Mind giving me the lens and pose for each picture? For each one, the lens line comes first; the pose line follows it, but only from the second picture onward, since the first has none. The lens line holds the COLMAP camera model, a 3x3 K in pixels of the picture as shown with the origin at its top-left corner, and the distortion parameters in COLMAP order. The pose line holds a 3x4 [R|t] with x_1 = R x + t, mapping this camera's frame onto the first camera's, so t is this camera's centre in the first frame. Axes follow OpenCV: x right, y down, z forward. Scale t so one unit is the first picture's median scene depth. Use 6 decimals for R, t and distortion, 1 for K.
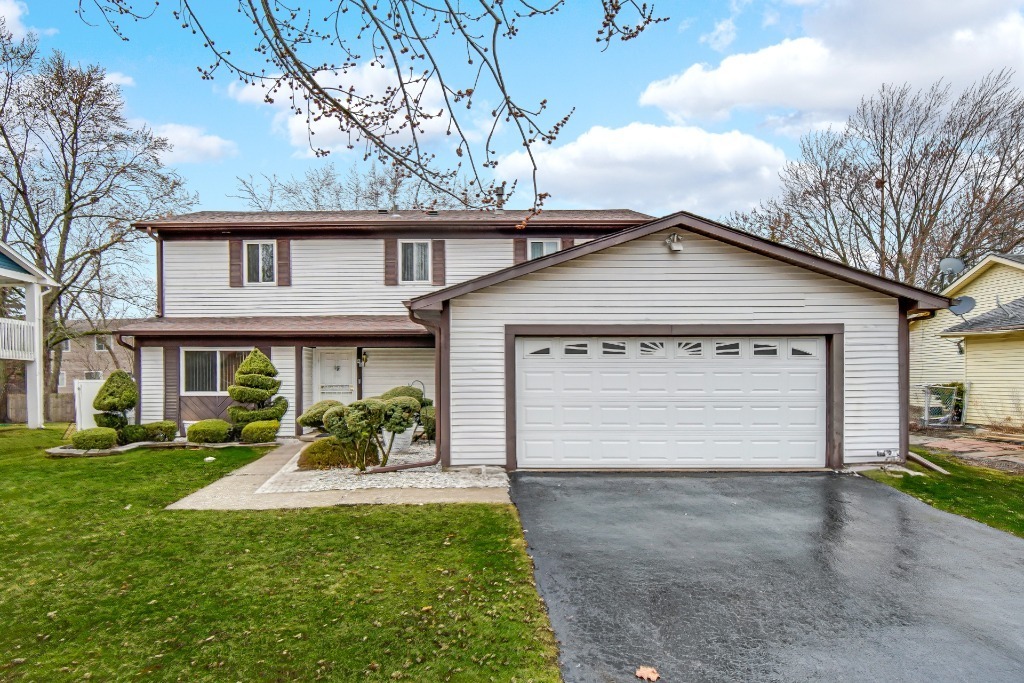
lens RADIAL K [[406.1, 0, 510.1], [0, 406.1, 337.8], [0, 0, 1]] dist [-0.001403, 0.000173]
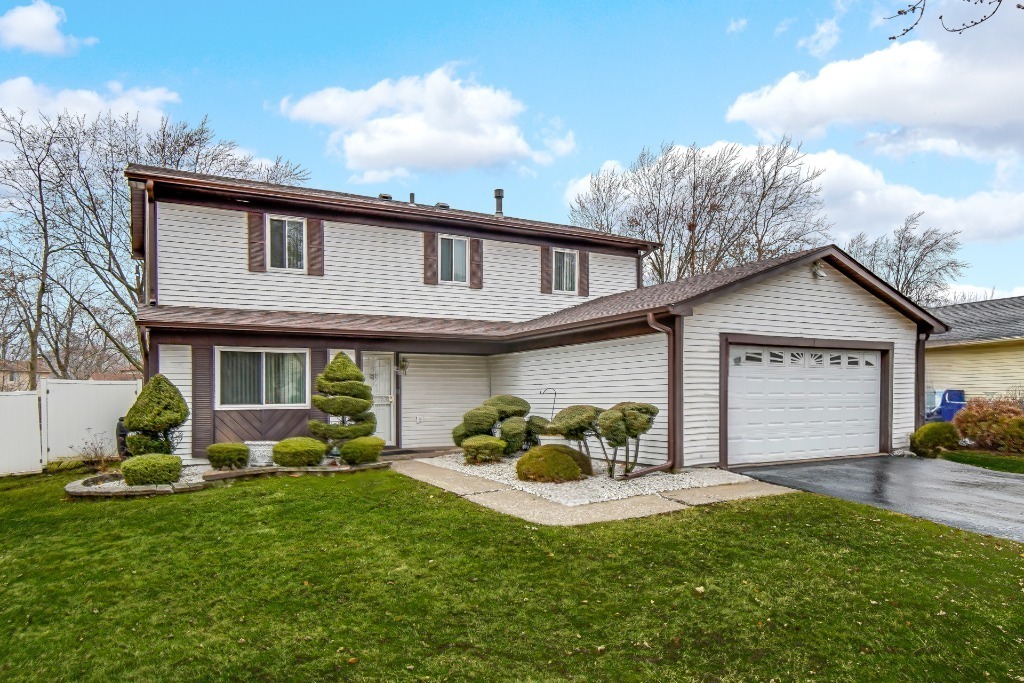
lens RADIAL K [[423.9, 0, 511.9], [0, 423.9, 352.8], [0, 0, 1]] dist [-0.001326, -0.000009]
pose [[0.945402, 0.023841, 0.325033, -0.648420], [-0.025933, 0.999661, 0.002104, 0.023405], [-0.324873, -0.010418, 0.945700, 0.085993]]
